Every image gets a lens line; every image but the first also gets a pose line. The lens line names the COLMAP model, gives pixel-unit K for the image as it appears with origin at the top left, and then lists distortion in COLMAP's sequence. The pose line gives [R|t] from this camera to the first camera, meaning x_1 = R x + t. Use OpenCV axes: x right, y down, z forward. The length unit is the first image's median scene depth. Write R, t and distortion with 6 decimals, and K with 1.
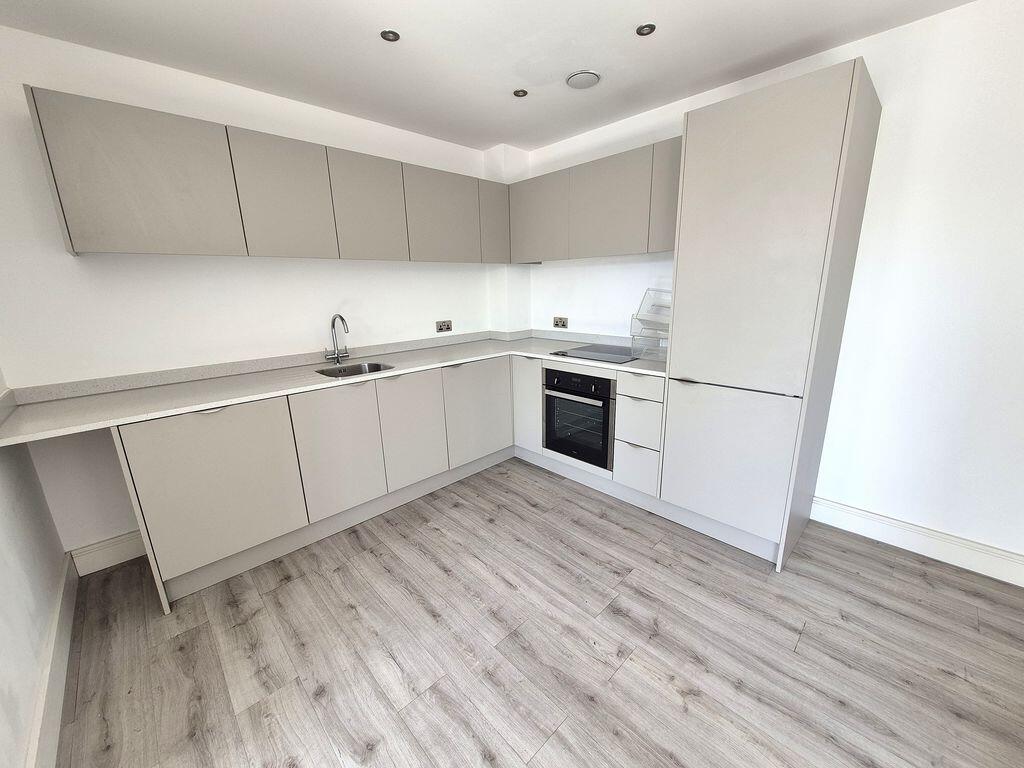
lens RADIAL K [[407.4, 0, 512.0], [0, 407.4, 384.0], [0, 0, 1]] dist [-0.000975, -0.000189]
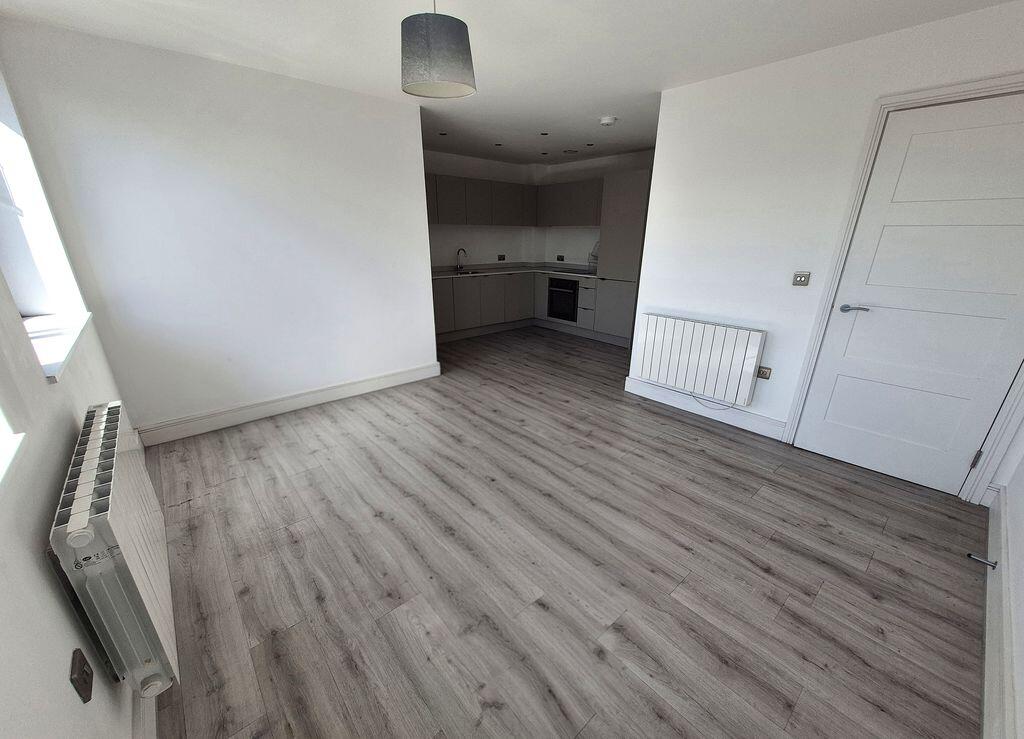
lens RADIAL K [[410.7, 0, 514.1], [0, 410.7, 389.2], [0, 0, 1]] dist [-0.001926, -0.000390]
pose [[0.998525, 0.046680, -0.027735, -0.025269], [-0.042894, 0.991332, 0.124183, 0.304918], [0.033291, -0.122810, 0.991872, -1.334354]]
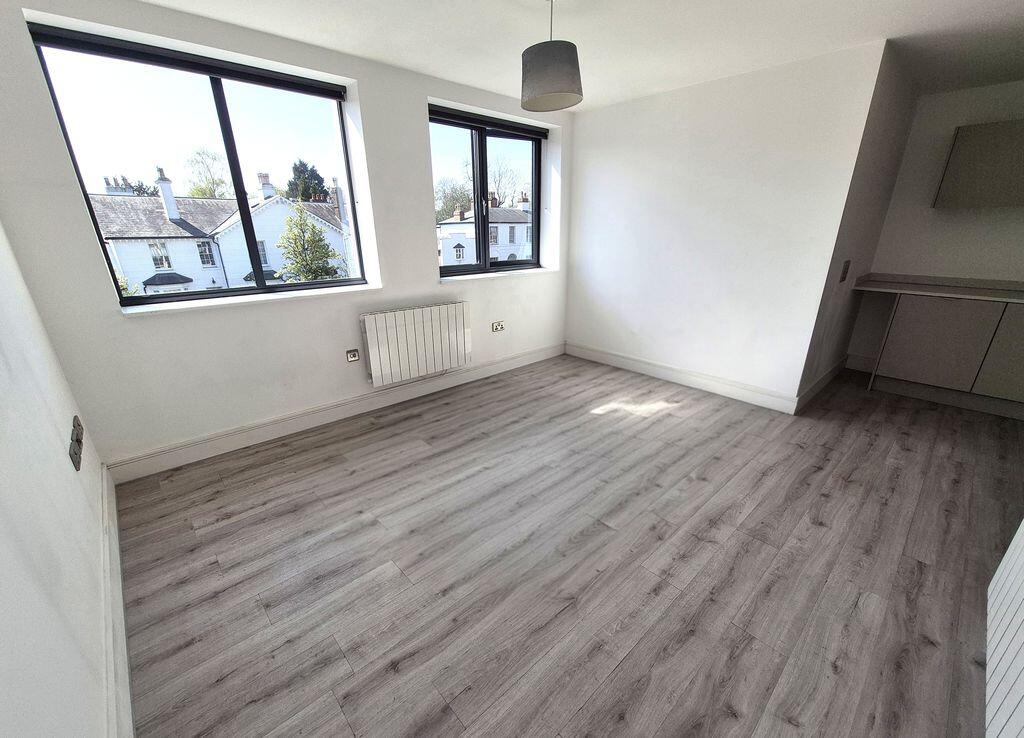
lens RADIAL K [[410.7, 0, 514.1], [0, 410.7, 388.7], [0, 0, 1]] dist [-0.001926, -0.000390]
pose [[-0.023328, 0.391429, -0.919913, 0.761507], [-0.231483, 0.893042, 0.385865, 0.111821], [0.972559, 0.221945, 0.069776, -0.616361]]
